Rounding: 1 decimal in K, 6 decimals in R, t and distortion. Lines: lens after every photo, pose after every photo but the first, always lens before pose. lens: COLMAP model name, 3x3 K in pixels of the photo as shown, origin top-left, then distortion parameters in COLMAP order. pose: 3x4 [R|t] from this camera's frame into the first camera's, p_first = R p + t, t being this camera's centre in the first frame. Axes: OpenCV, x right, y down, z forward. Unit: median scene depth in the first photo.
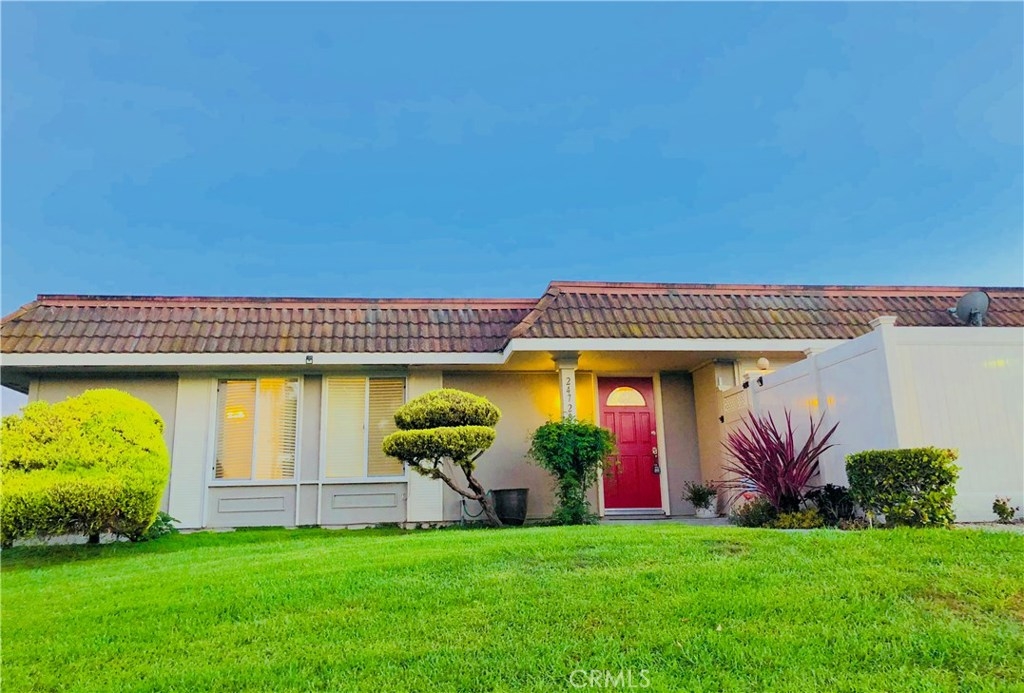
lens RADIAL K [[862.9, 0, 511.5], [0, 862.9, 296.1], [0, 0, 1]] dist [0.066092, -0.107373]
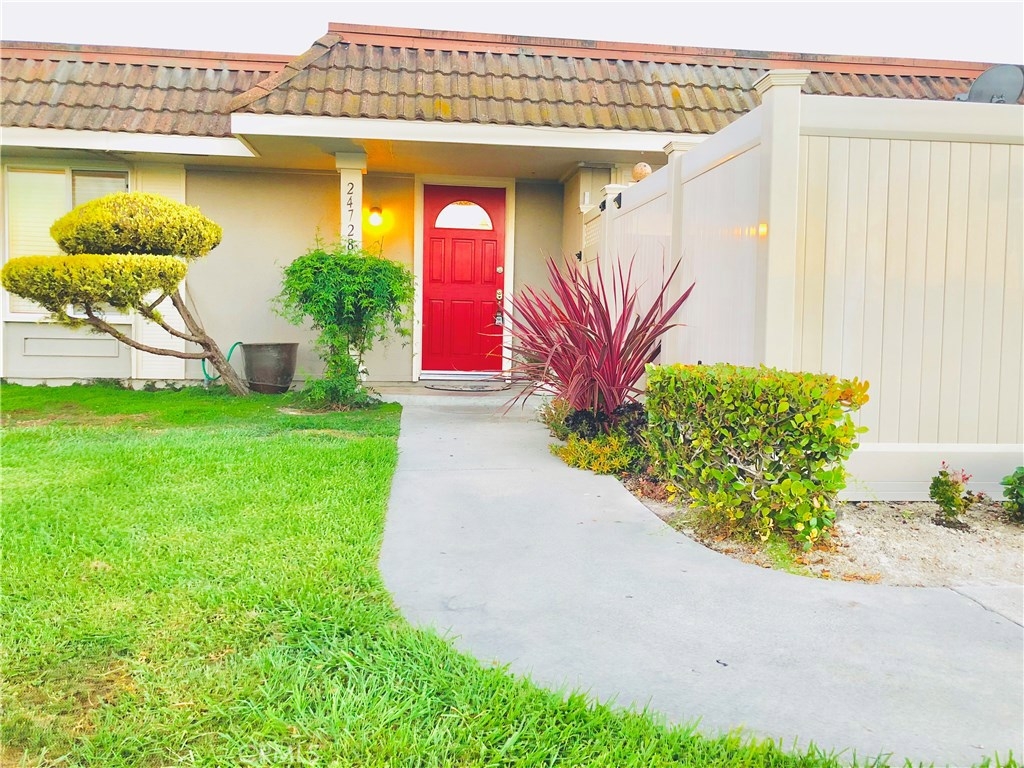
lens RADIAL K [[840.1, 0, 512.0], [0, 840.1, 384.0], [0, 0, 1]] dist [-0.012390, 0.044605]
pose [[0.998837, 0.046606, -0.012332, 0.212771], [-0.040150, 0.945768, 0.322352, 0.030790], [0.026686, -0.321482, 0.946540, 0.375512]]
